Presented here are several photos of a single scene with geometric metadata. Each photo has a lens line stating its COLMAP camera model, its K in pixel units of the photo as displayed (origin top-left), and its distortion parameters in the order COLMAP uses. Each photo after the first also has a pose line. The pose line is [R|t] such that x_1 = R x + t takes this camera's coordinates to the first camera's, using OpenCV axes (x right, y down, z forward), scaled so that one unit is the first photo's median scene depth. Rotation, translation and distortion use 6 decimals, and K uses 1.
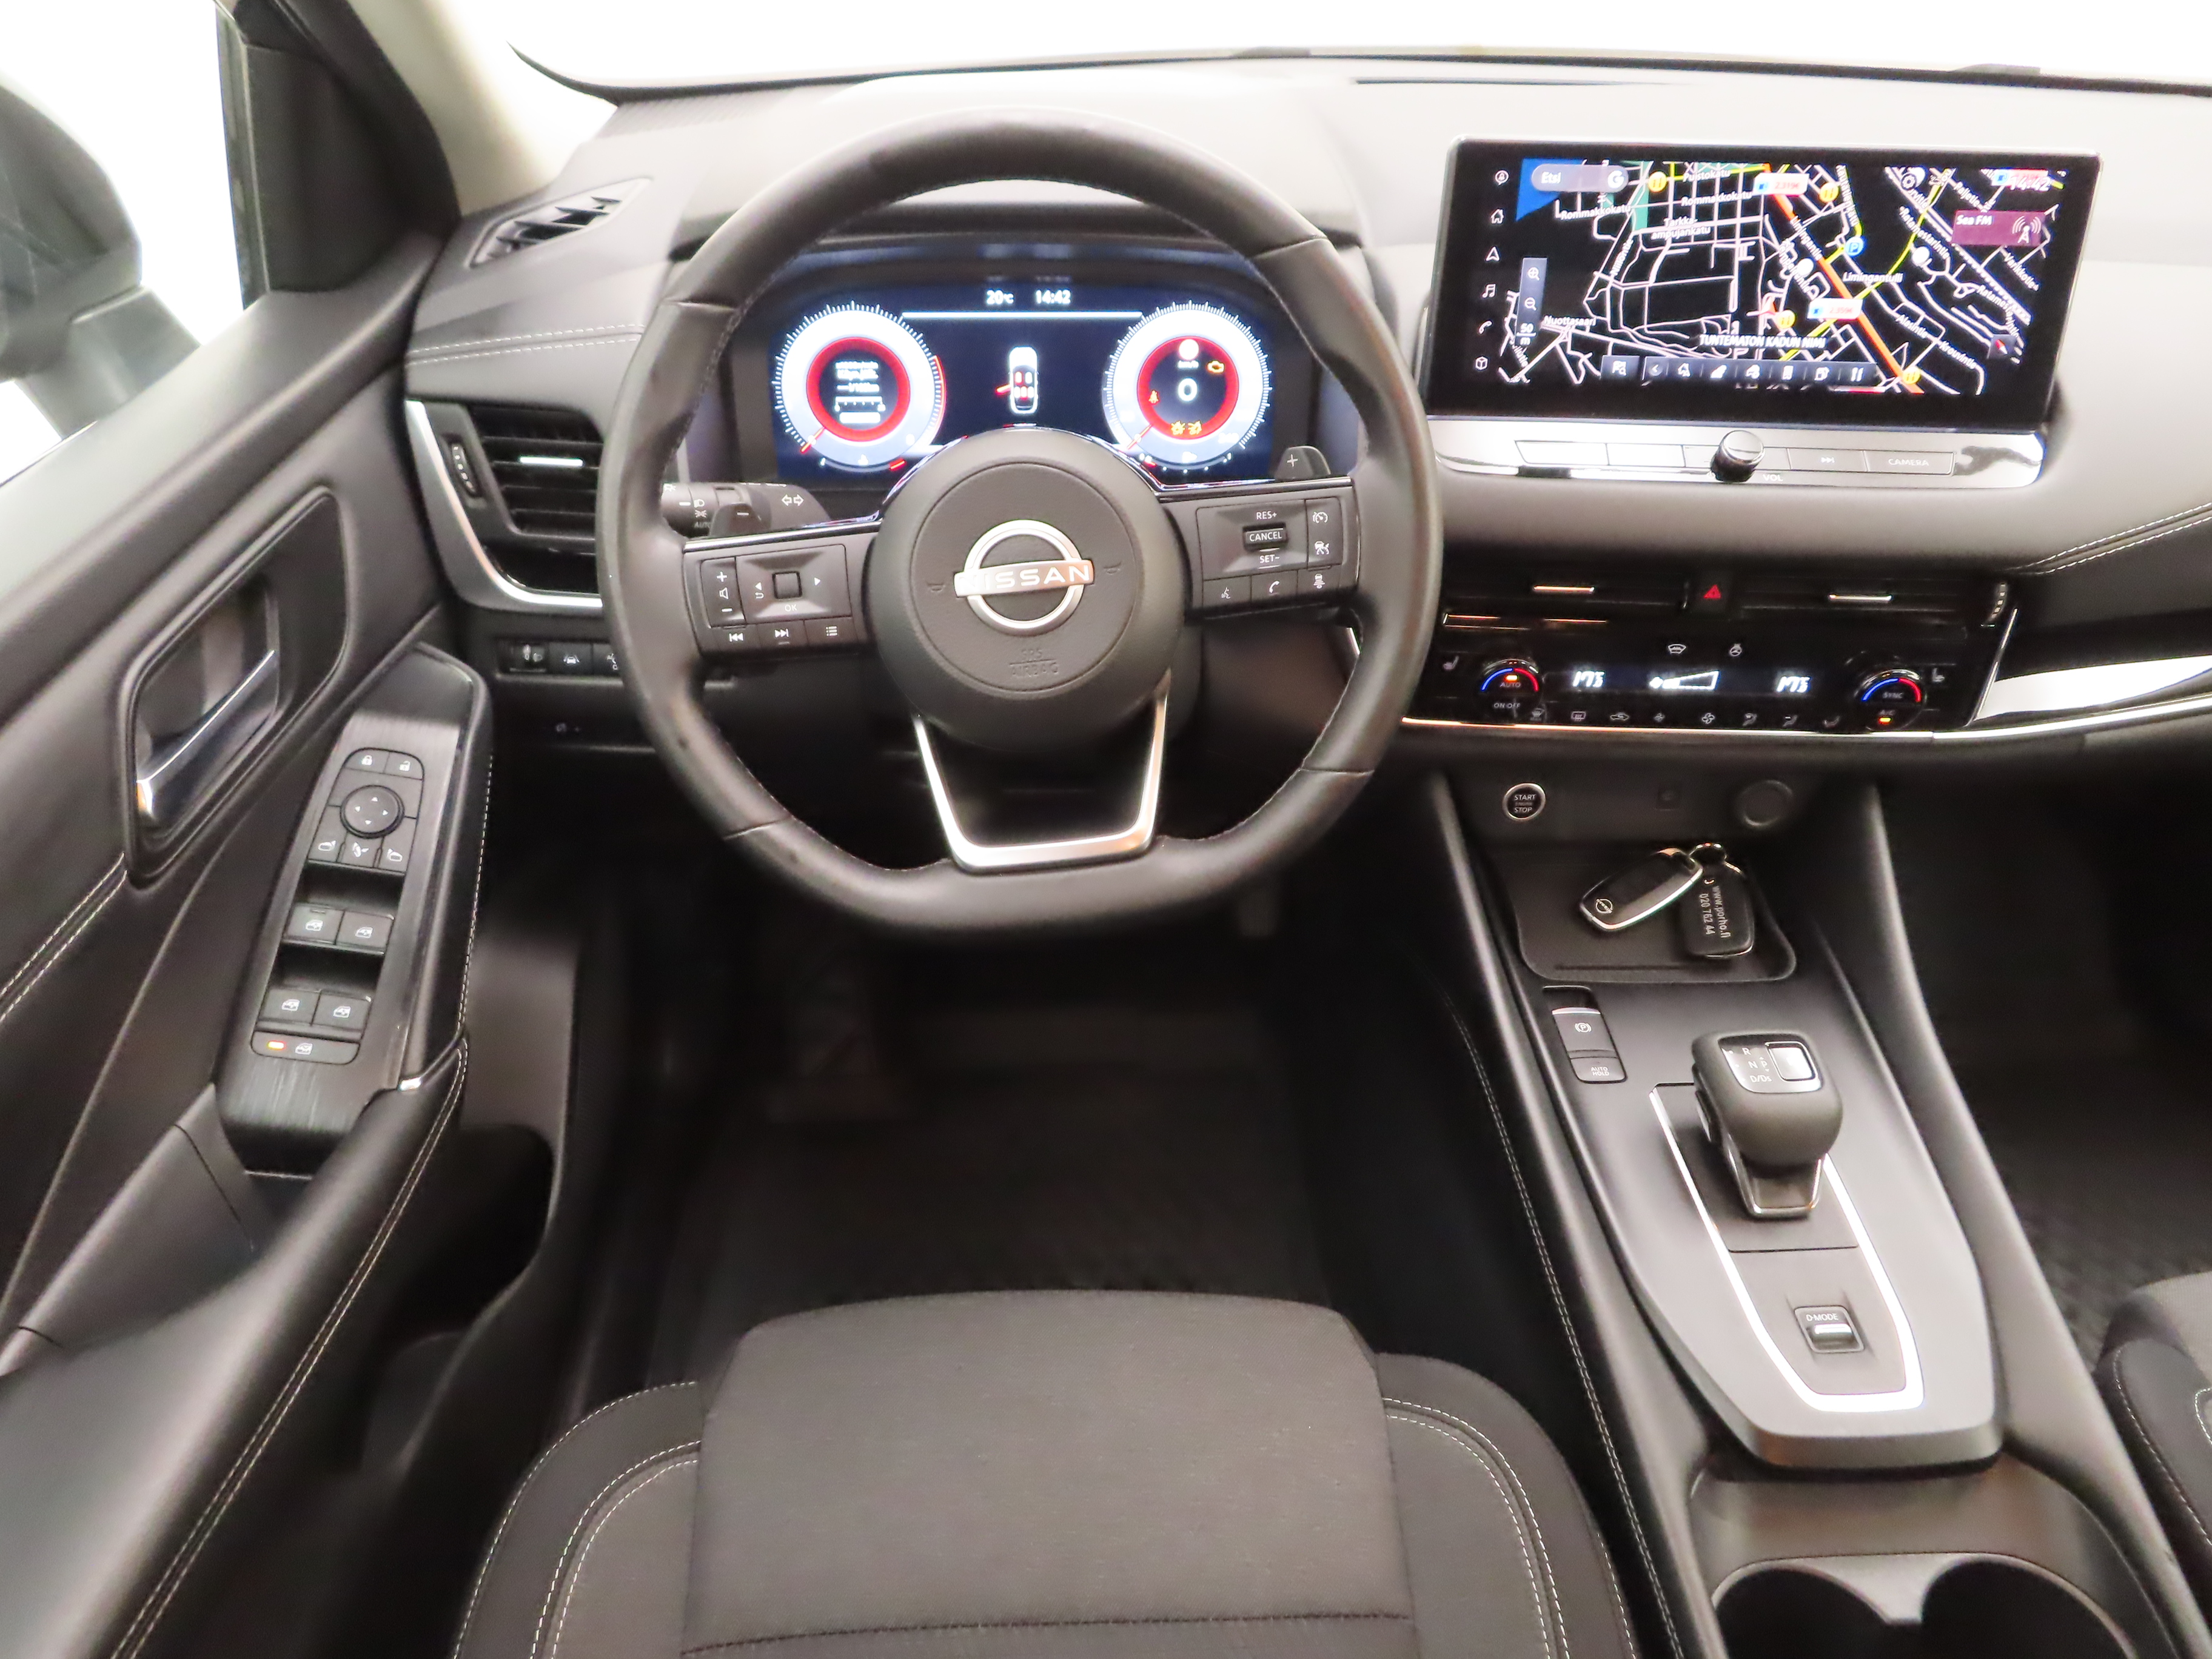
lens RADIAL K [[1546.8, 0, 1106.0], [0, 1546.8, 829.5], [0, 0, 1]] dist [-0.020758, 0.016148]
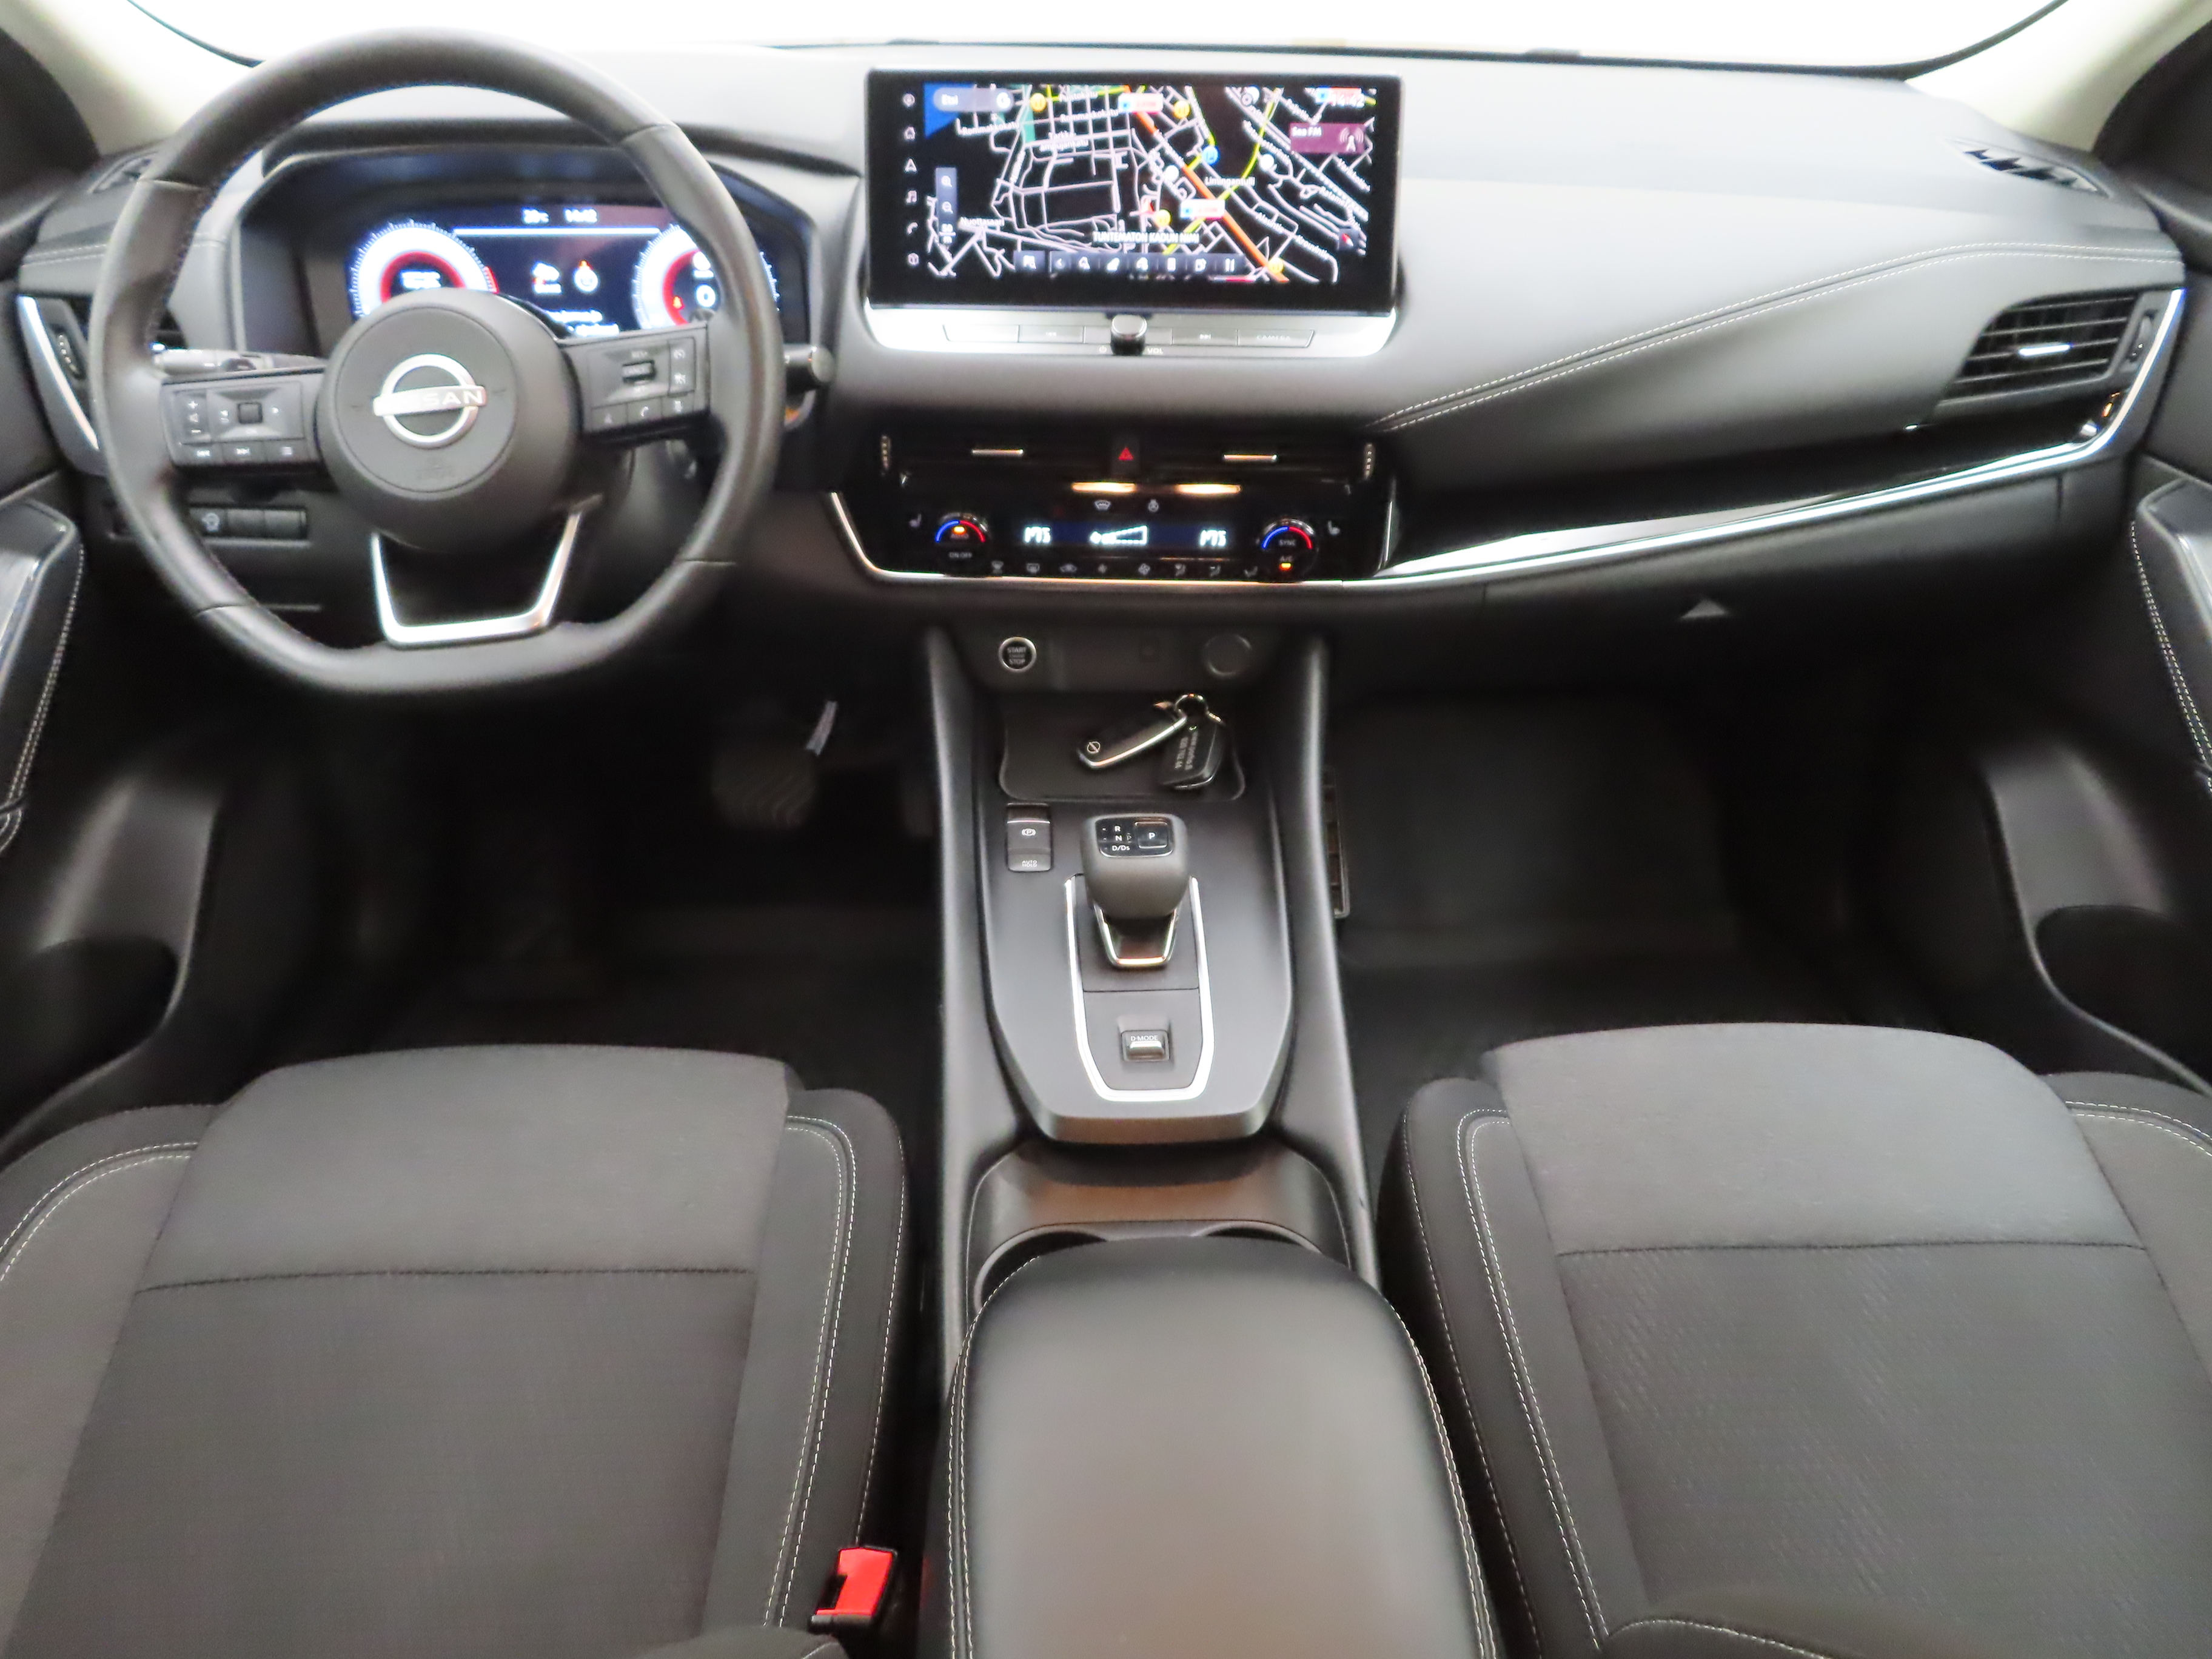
lens RADIAL K [[1546.8, 0, 1106.0], [0, 1546.8, 829.5], [0, 0, 1]] dist [-0.020758, 0.016148]
pose [[0.999932, -0.000927, -0.011638, 0.414150], [0.000428, 0.999085, -0.042777, 0.191064], [0.011667, 0.042769, 0.999017, -0.168405]]
